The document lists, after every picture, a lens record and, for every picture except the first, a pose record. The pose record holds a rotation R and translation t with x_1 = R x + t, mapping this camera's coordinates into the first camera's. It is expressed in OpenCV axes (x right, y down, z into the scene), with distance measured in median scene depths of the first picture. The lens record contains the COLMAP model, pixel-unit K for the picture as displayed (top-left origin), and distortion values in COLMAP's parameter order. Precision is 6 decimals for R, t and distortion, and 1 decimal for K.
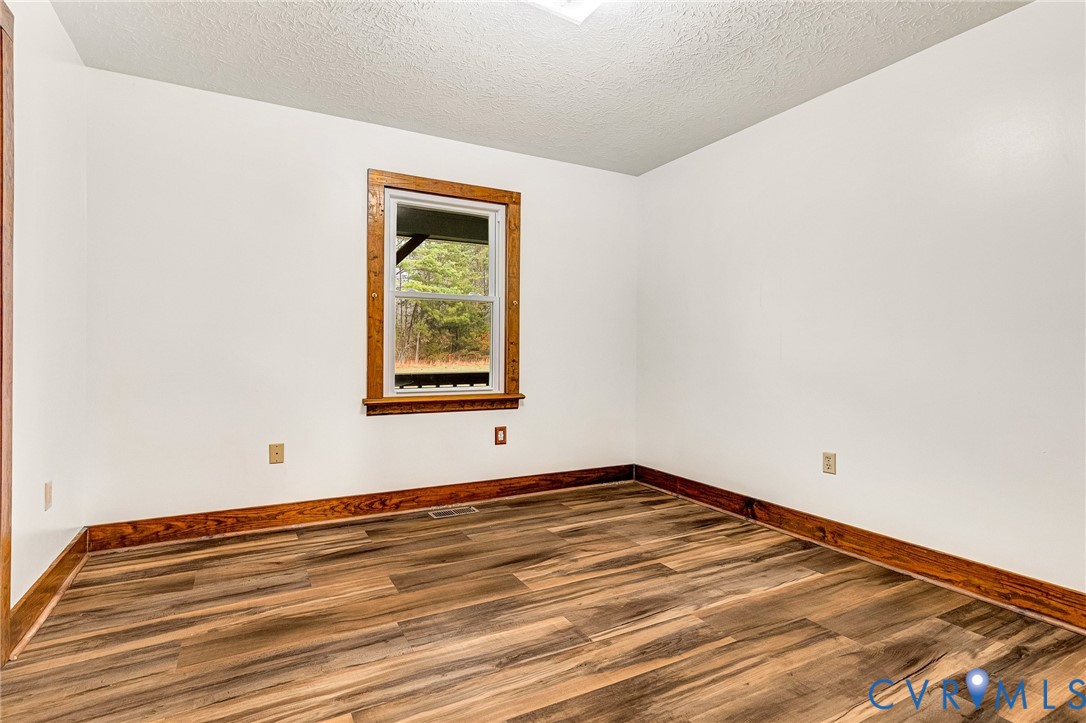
lens RADIAL K [[510.0, 0, 540.8], [0, 510.0, 358.0], [0, 0, 1]] dist [0.009883, -0.001424]
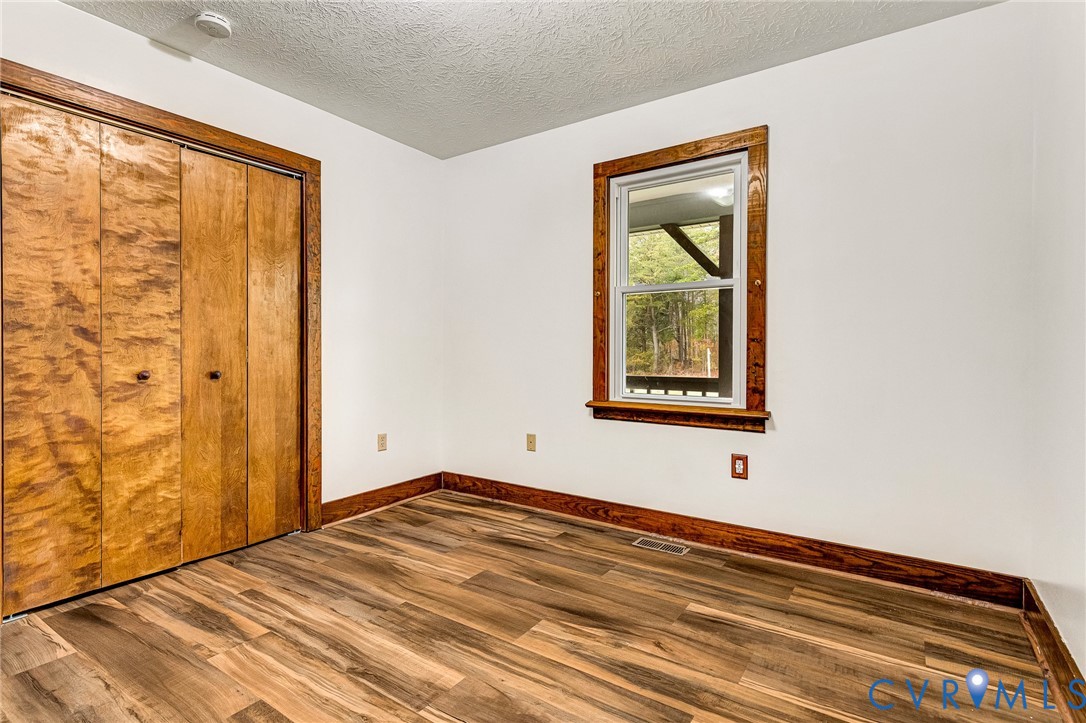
lens RADIAL K [[541.2, 0, 540.8], [0, 541.2, 358.5], [0, 0, 1]] dist [0.012527, -0.001215]
pose [[0.484791, 0.007879, -0.874595, 0.570137], [-0.009109, 0.999951, 0.003960, -0.004669], [0.874583, 0.006047, 0.484839, 0.454726]]
